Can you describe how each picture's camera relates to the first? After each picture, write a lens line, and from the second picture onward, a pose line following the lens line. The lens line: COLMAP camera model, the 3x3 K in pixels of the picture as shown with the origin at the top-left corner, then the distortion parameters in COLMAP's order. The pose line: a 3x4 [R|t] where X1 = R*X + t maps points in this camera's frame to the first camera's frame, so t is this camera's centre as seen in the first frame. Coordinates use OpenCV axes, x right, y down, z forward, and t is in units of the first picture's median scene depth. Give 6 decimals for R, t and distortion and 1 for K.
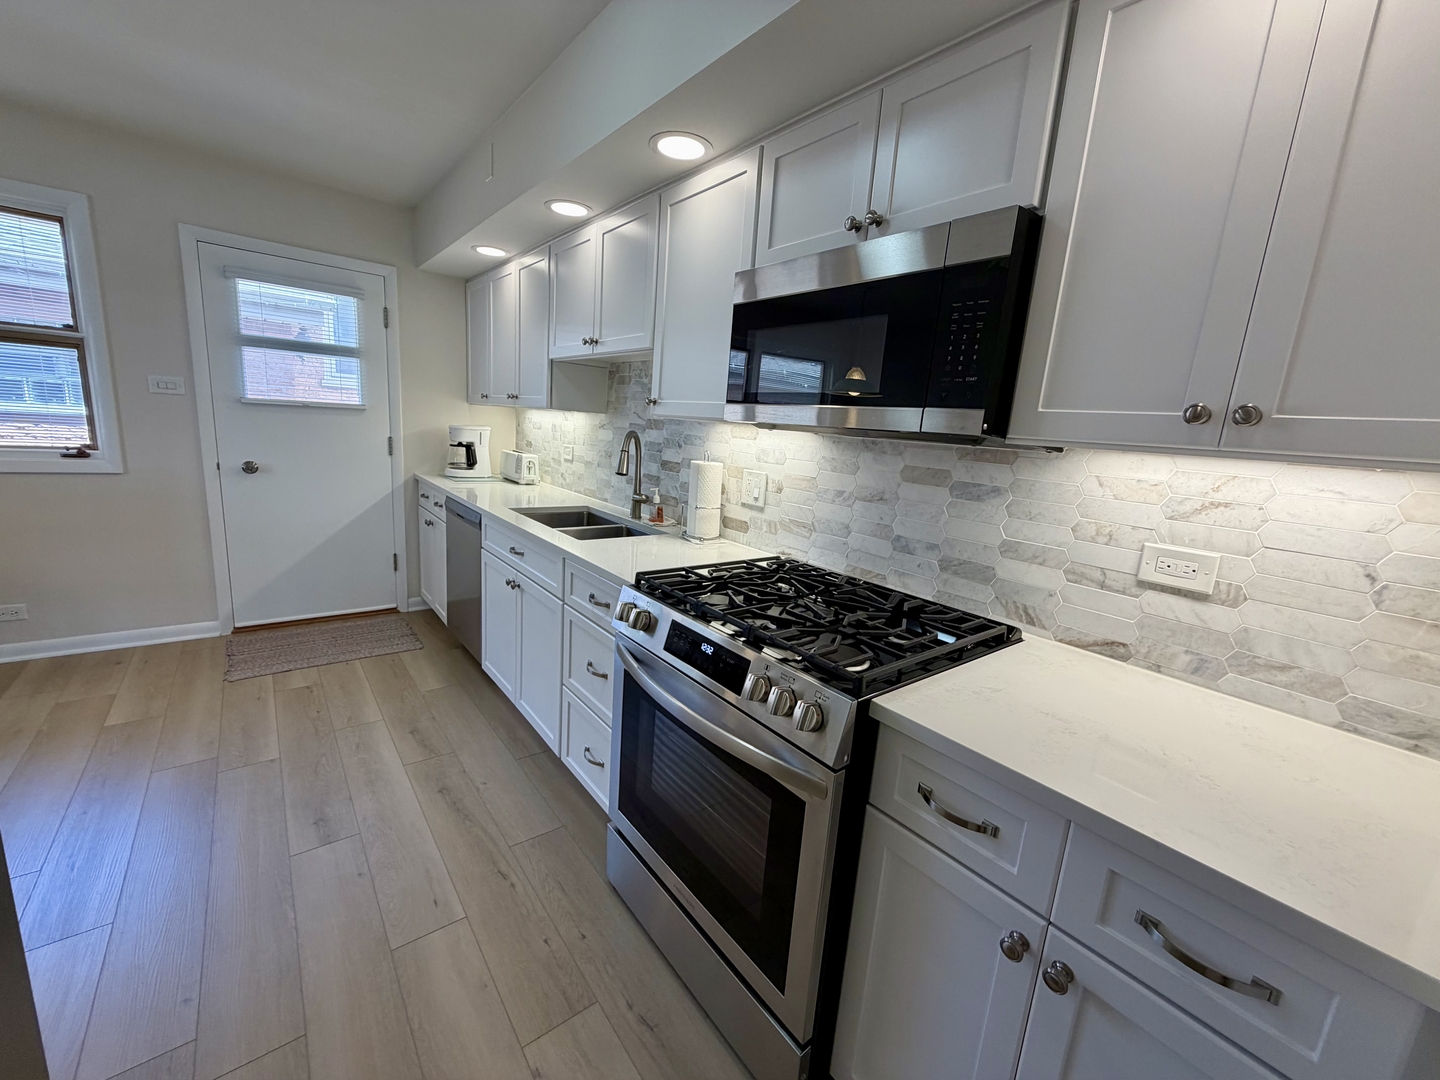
lens RADIAL K [[574.9, 0, 718.2], [0, 574.9, 541.5], [0, 0, 1]] dist [0.000201, 0.000510]
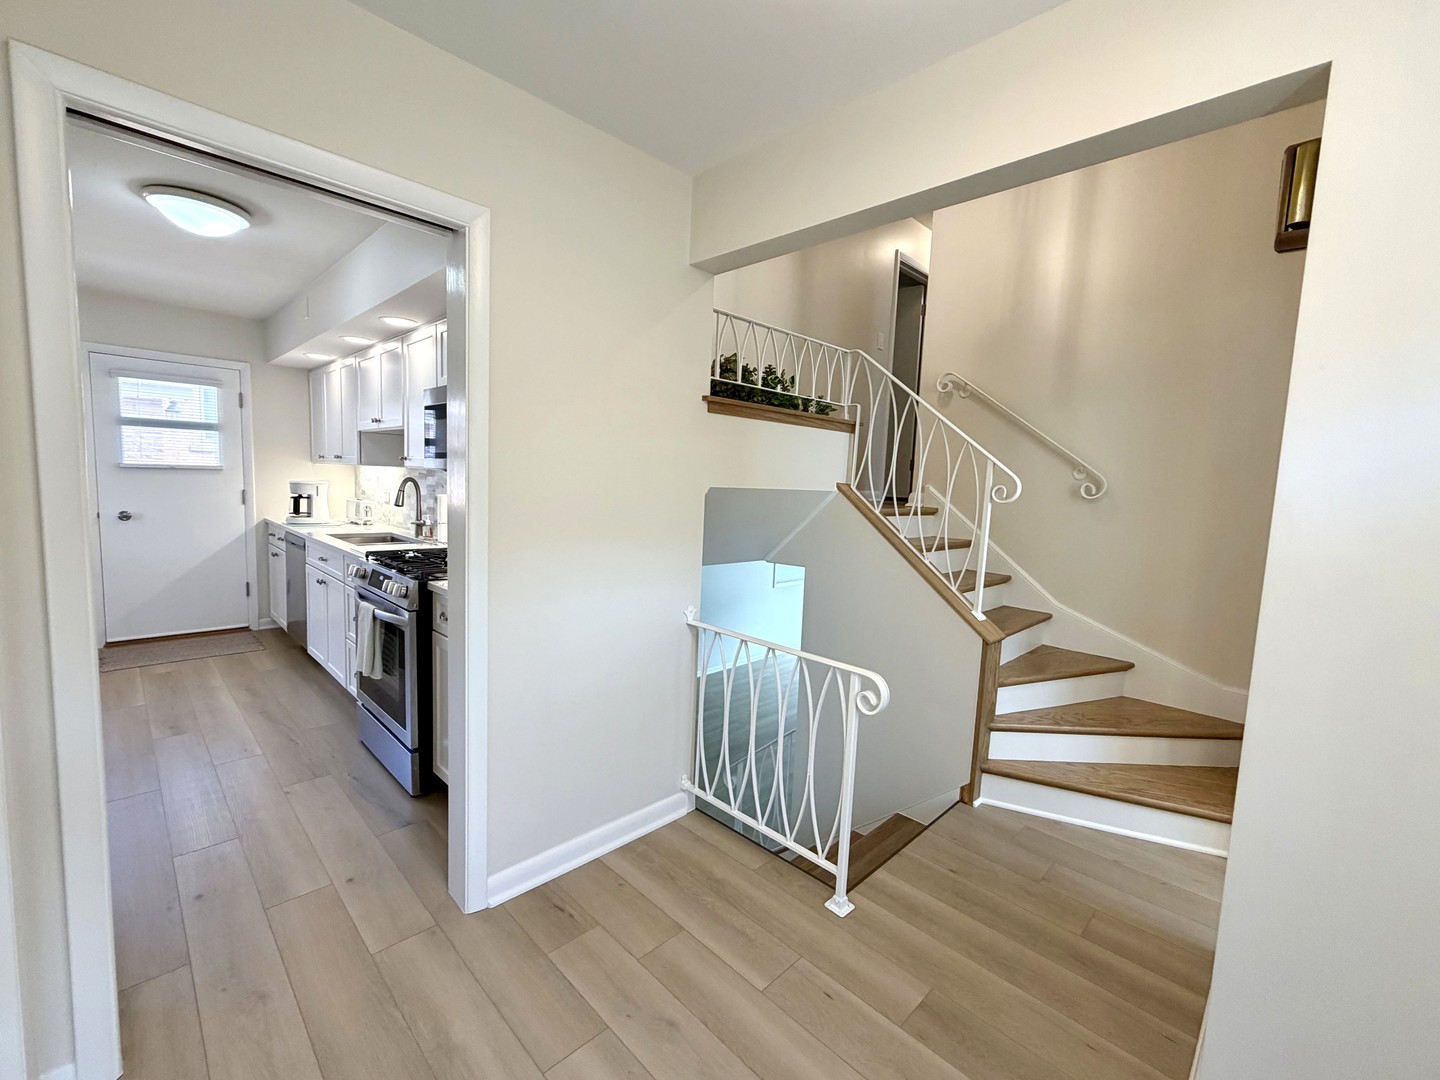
lens RADIAL K [[613.4, 0, 721.3], [0, 613.4, 539.3], [0, 0, 1]] dist [0.001070, -0.000013]
pose [[0.993175, -0.044012, 0.108013, 0.380730], [0.054059, 0.994298, -0.091922, 0.126385], [-0.103352, 0.097134, 0.989891, -0.518031]]
